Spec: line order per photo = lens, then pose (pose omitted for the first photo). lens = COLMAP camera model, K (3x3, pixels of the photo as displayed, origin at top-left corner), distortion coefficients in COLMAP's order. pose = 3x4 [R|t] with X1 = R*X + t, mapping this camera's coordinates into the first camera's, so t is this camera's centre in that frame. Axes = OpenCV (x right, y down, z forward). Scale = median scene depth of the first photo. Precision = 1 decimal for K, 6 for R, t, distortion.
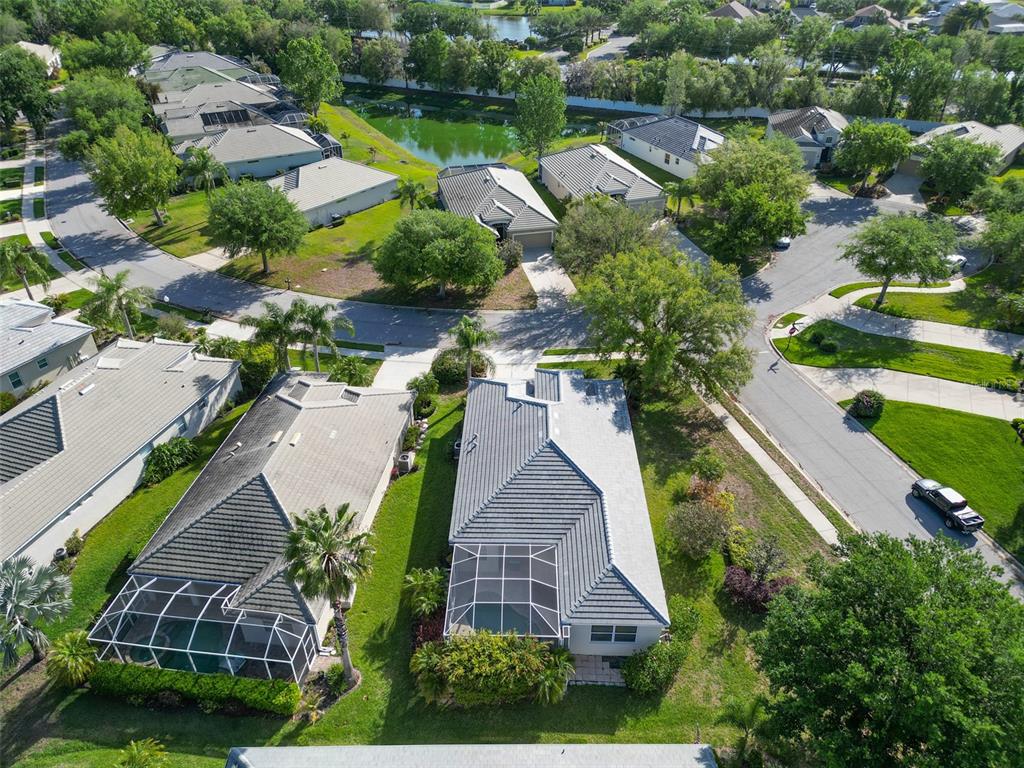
lens RADIAL K [[713.4, 0, 508.5], [0, 713.4, 383.9], [0, 0, 1]] dist [0.069466, -0.058745]
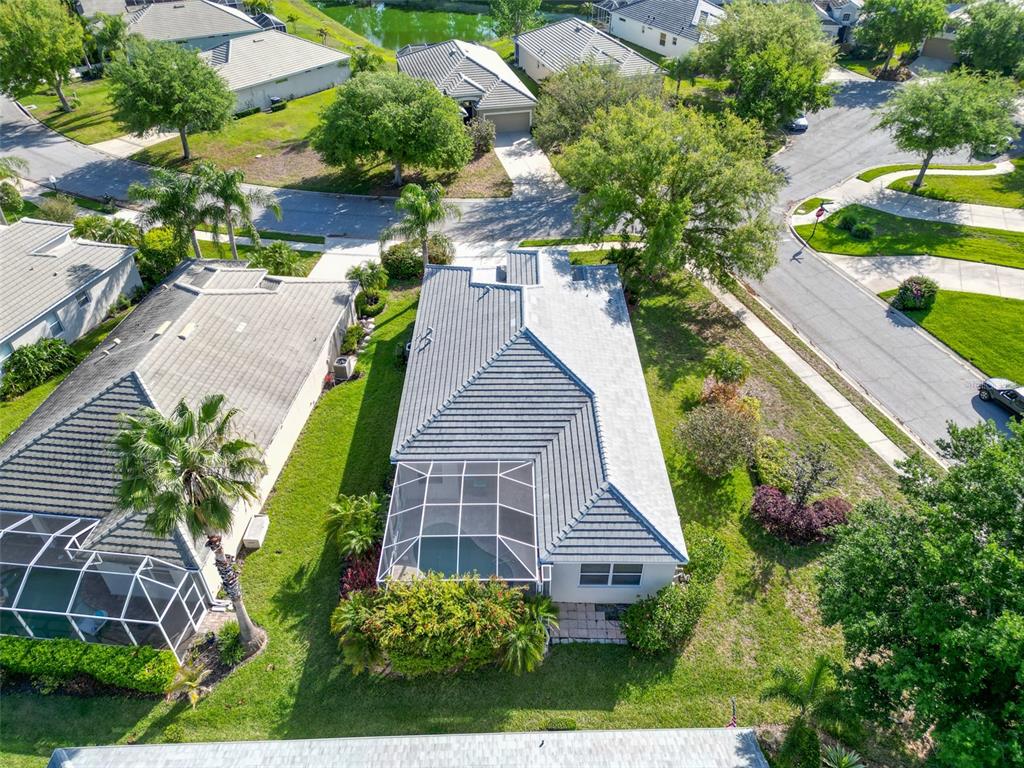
lens RADIAL K [[713.4, 0, 508.5], [0, 713.4, 383.9], [0, 0, 1]] dist [0.069466, -0.058745]
pose [[0.999681, -0.011753, 0.022335, 0.020318], [0.010058, 0.997165, 0.074573, 0.072283], [-0.023148, -0.074325, 0.996965, 0.212892]]
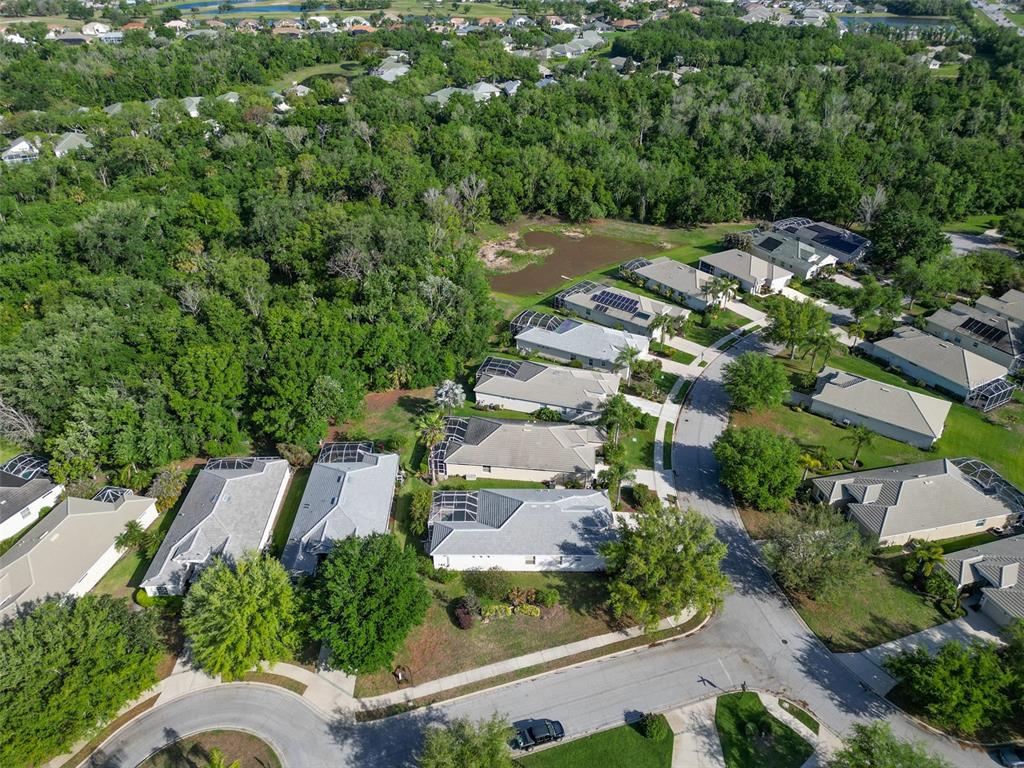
lens RADIAL K [[713.4, 0, 508.5], [0, 713.4, 383.9], [0, 0, 1]] dist [0.069466, -0.058745]
pose [[0.019628, 0.526701, -0.849824, 1.384959], [-0.564618, 0.707316, 0.425337, -0.856673], [0.825119, 0.471477, 0.311268, 0.171346]]
